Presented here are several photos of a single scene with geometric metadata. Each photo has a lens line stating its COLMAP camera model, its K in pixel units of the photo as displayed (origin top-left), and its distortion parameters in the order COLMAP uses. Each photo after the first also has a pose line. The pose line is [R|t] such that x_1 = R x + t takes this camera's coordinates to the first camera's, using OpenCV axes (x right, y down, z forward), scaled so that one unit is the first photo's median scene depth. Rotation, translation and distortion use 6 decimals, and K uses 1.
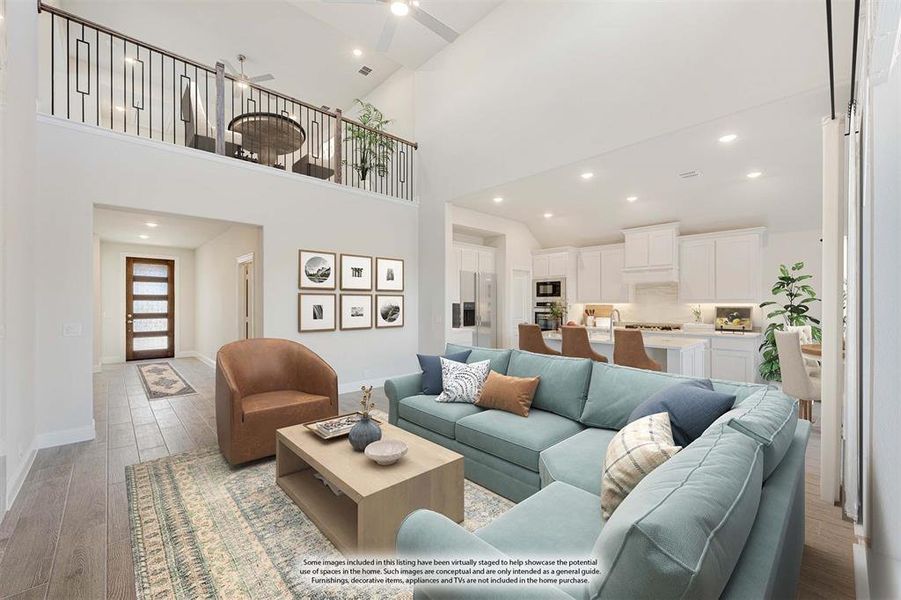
lens RADIAL K [[366.9, 0, 452.0], [0, 366.9, 307.4], [0, 0, 1]] dist [0.000183, -0.000468]
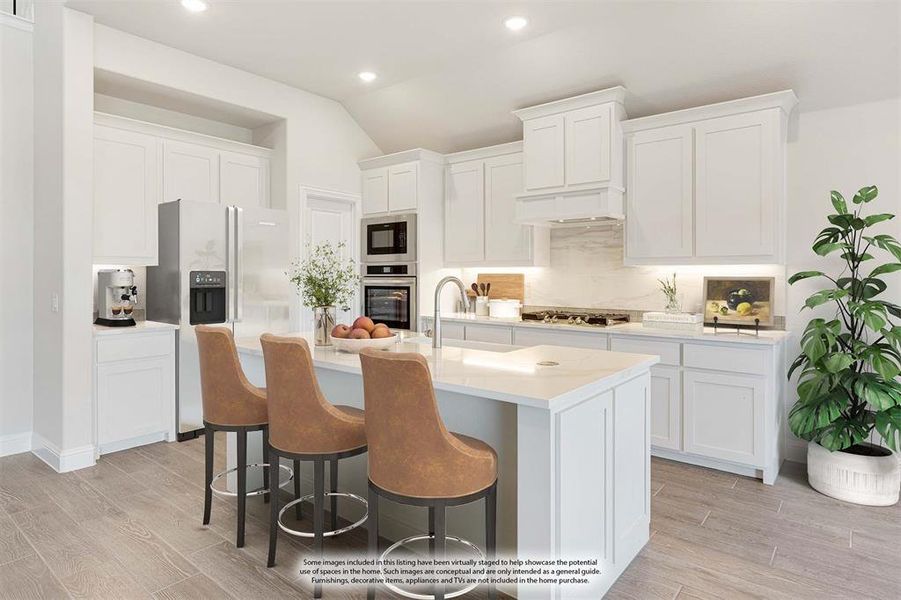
lens RADIAL K [[544.6, 0, 420.8], [0, 544.6, 289.4], [0, 0, 1]] dist [-0.006195, 0.009651]
pose [[0.997103, 0.018428, 0.073799, 0.290307], [-0.018037, 0.999820, -0.005961, 0.024890], [-0.073895, 0.004612, 0.997255, 0.309775]]
